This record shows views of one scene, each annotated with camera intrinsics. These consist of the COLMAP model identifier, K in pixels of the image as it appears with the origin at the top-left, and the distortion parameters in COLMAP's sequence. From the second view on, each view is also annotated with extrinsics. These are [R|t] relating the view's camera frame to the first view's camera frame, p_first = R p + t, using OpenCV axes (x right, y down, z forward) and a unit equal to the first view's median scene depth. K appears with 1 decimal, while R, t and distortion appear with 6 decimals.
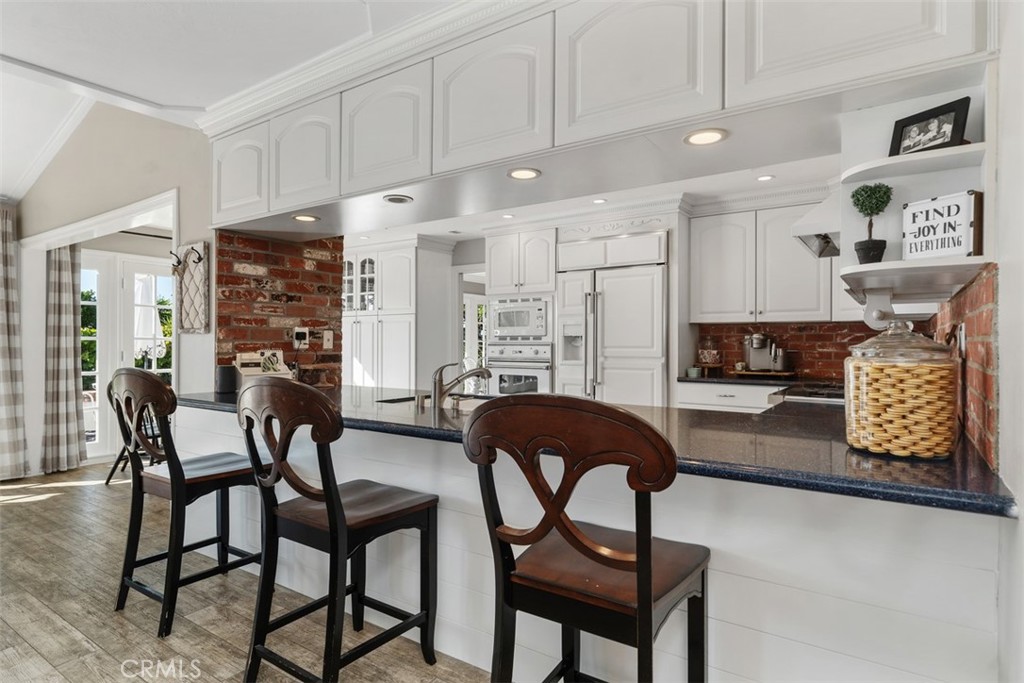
lens RADIAL K [[568.7, 0, 508.4], [0, 568.7, 343.7], [0, 0, 1]] dist [-0.001681, -0.000227]
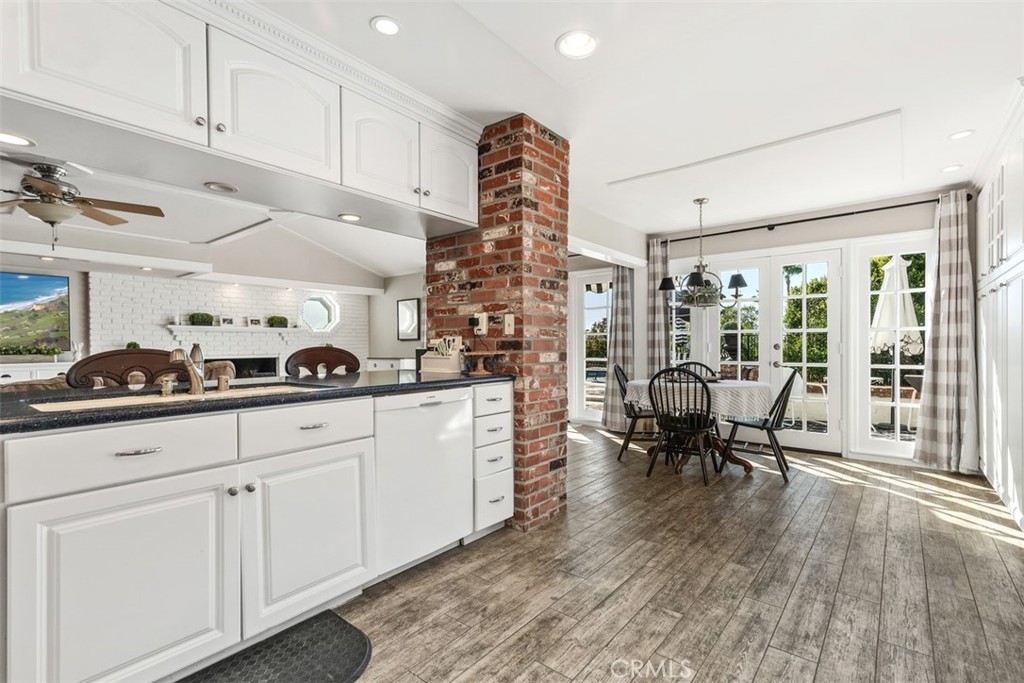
lens RADIAL K [[470.1, 0, 511.1], [0, 470.1, 343.9], [0, 0, 1]] dist [0.002401, -0.000215]
pose [[-0.080801, -0.004813, -0.996719, 0.434382], [0.003995, 0.999979, -0.005153, 0.028552], [0.996722, -0.004398, -0.080780, 1.101631]]
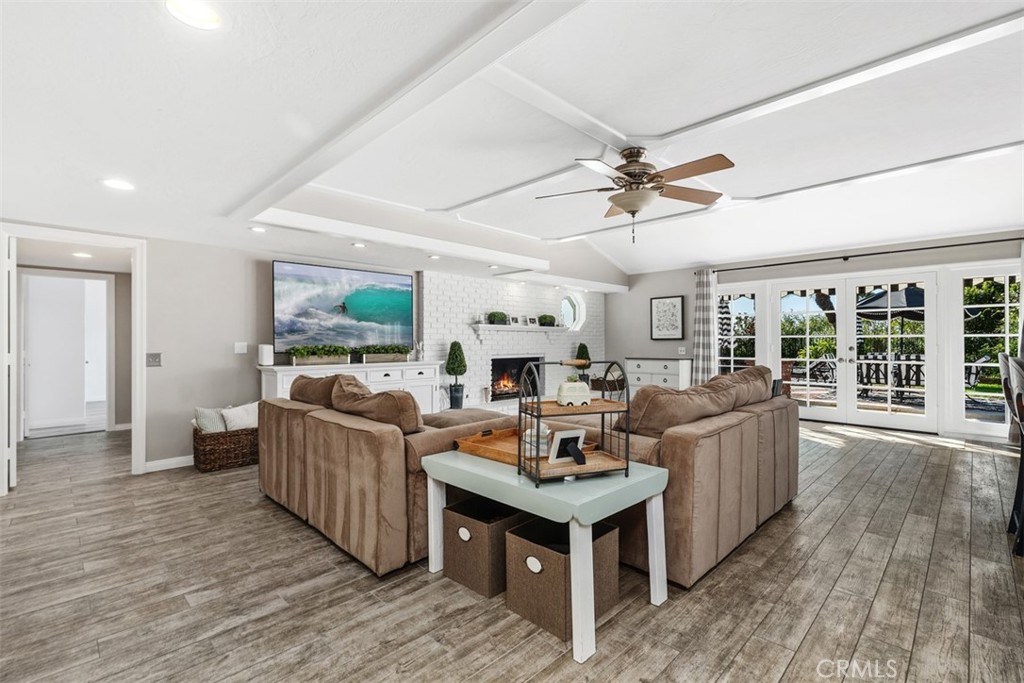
lens RADIAL K [[470.1, 0, 509.9], [0, 470.1, 343.3], [0, 0, 1]] dist [0.002401, -0.000215]
pose [[-0.191150, -0.003888, -0.981553, 0.442936], [0.000178, 0.999992, -0.003995, 0.025562], [0.981561, -0.000938, -0.191148, 0.697409]]
